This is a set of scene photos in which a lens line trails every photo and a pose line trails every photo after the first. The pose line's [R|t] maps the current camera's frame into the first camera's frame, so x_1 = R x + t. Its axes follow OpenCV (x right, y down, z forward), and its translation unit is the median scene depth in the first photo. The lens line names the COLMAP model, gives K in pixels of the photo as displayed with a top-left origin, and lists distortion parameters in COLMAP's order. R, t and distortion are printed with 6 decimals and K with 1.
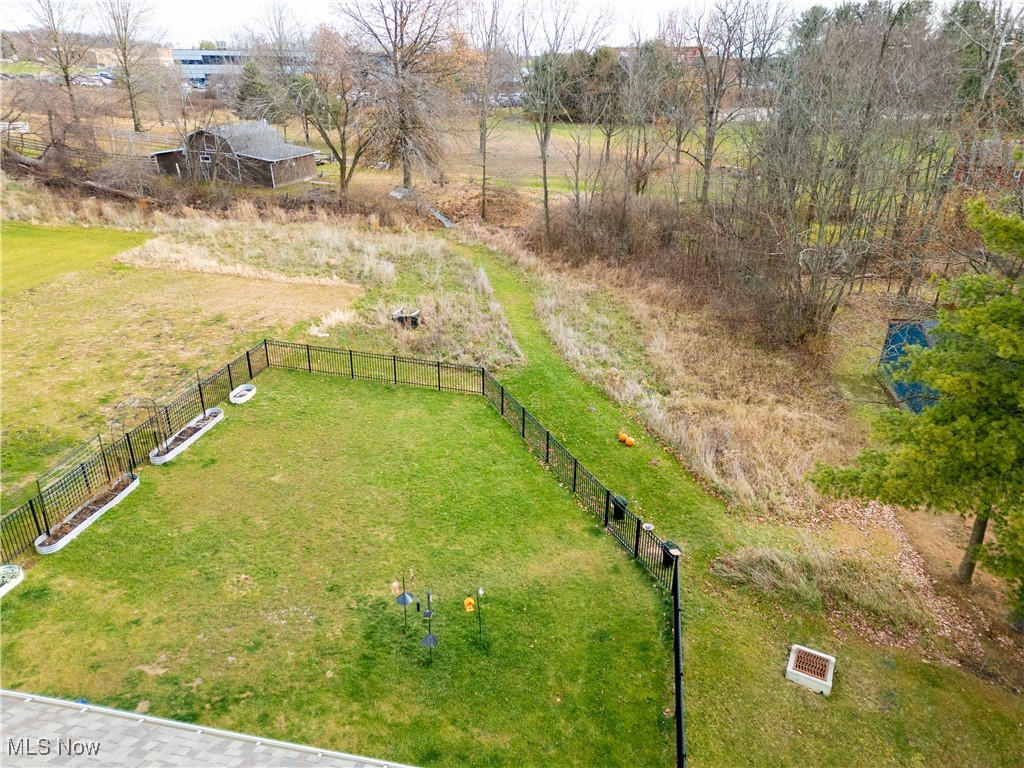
lens RADIAL K [[707.5, 0, 508.3], [0, 707.5, 390.1], [0, 0, 1]] dist [0.103063, -0.113708]
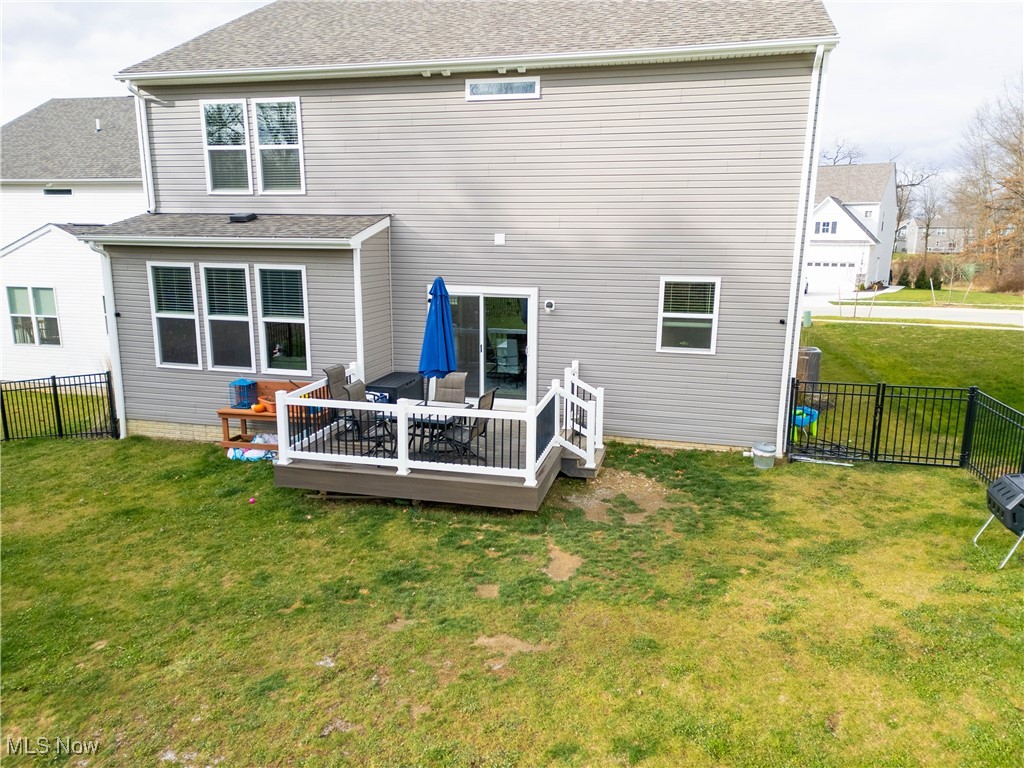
lens RADIAL K [[707.5, 0, 508.3], [0, 707.5, 390.1], [0, 0, 1]] dist [0.103063, -0.113708]
pose [[-0.999060, -0.016926, 0.039908, -0.425080], [0.010744, 0.795202, 0.606249, 0.012201], [-0.041996, 0.606108, -0.794273, 1.043236]]
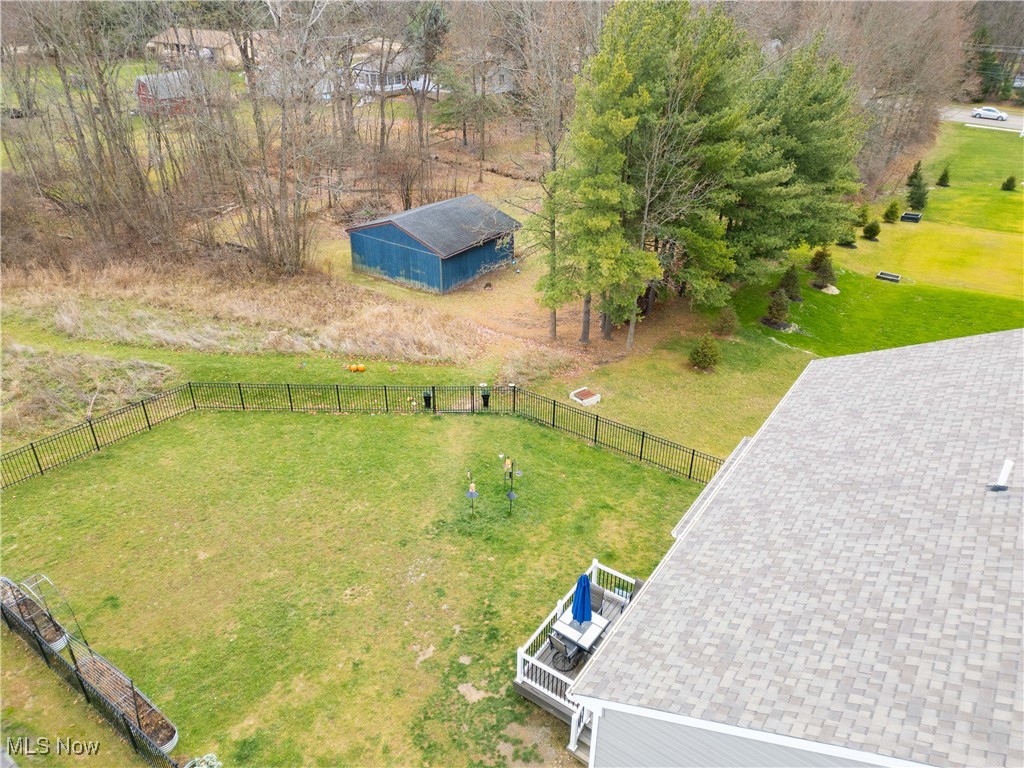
lens RADIAL K [[707.5, 0, 508.3], [0, 707.5, 390.1], [0, 0, 1]] dist [0.103063, -0.113708]
pose [[0.401636, -0.459661, 0.792086, -0.968033], [0.383754, 0.869787, 0.310166, -0.240015], [-0.831518, 0.179393, 0.525734, 0.177972]]
